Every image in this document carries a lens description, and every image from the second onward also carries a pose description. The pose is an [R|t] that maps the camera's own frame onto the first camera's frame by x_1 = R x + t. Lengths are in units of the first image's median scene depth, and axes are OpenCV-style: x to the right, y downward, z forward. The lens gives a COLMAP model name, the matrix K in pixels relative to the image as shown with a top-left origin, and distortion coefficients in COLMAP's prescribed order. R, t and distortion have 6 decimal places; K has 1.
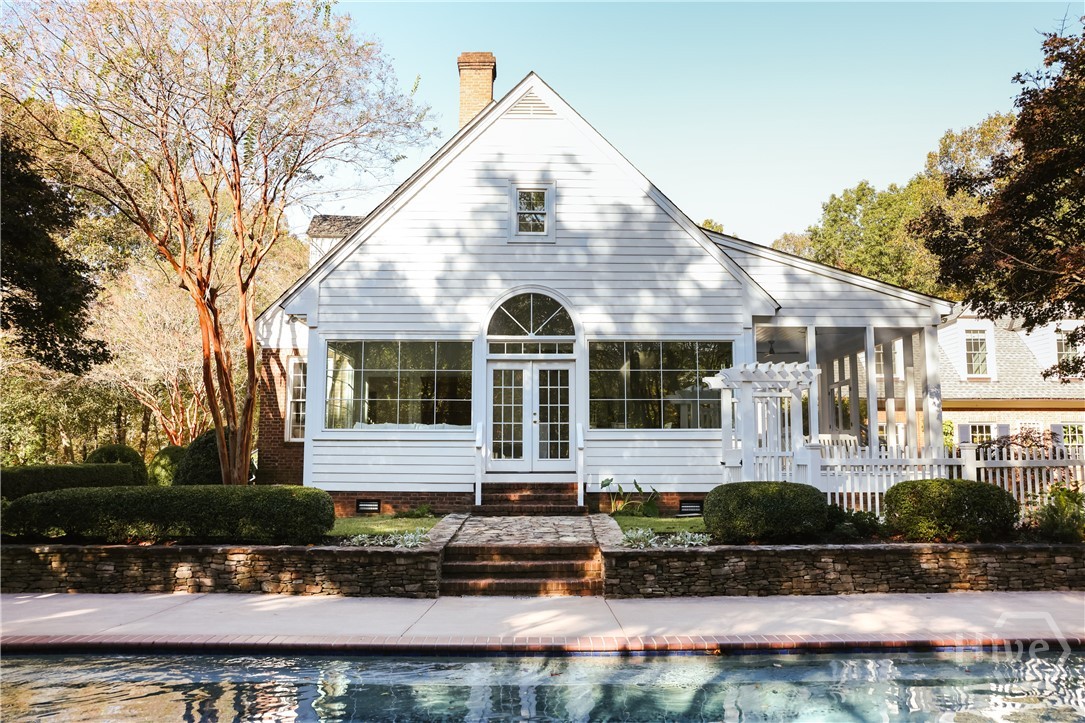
lens RADIAL K [[879.2, 0, 542.5], [0, 879.2, 361.5], [0, 0, 1]] dist [-0.050572, 0.009267]
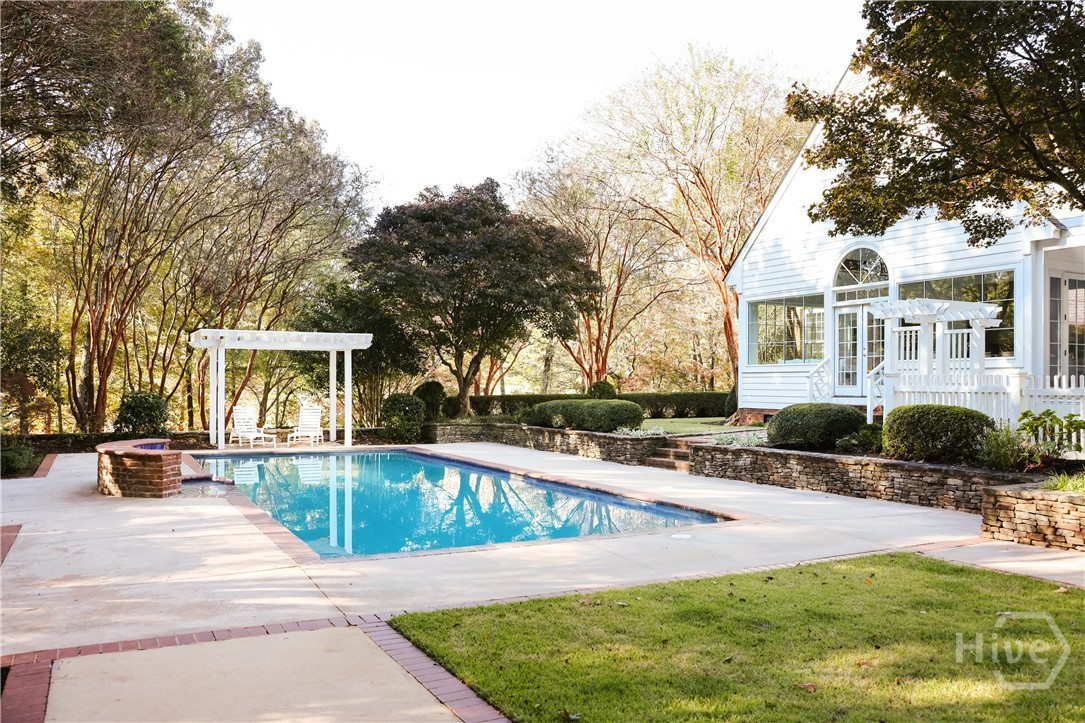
lens RADIAL K [[879.2, 0, 542.5], [0, 879.2, 361.5], [0, 0, 1]] dist [-0.050572, 0.009267]
pose [[0.452884, -0.021831, -0.891302, 0.909933], [0.090846, 0.995627, 0.021774, 0.011293], [0.886929, -0.090832, 0.452887, 0.064990]]
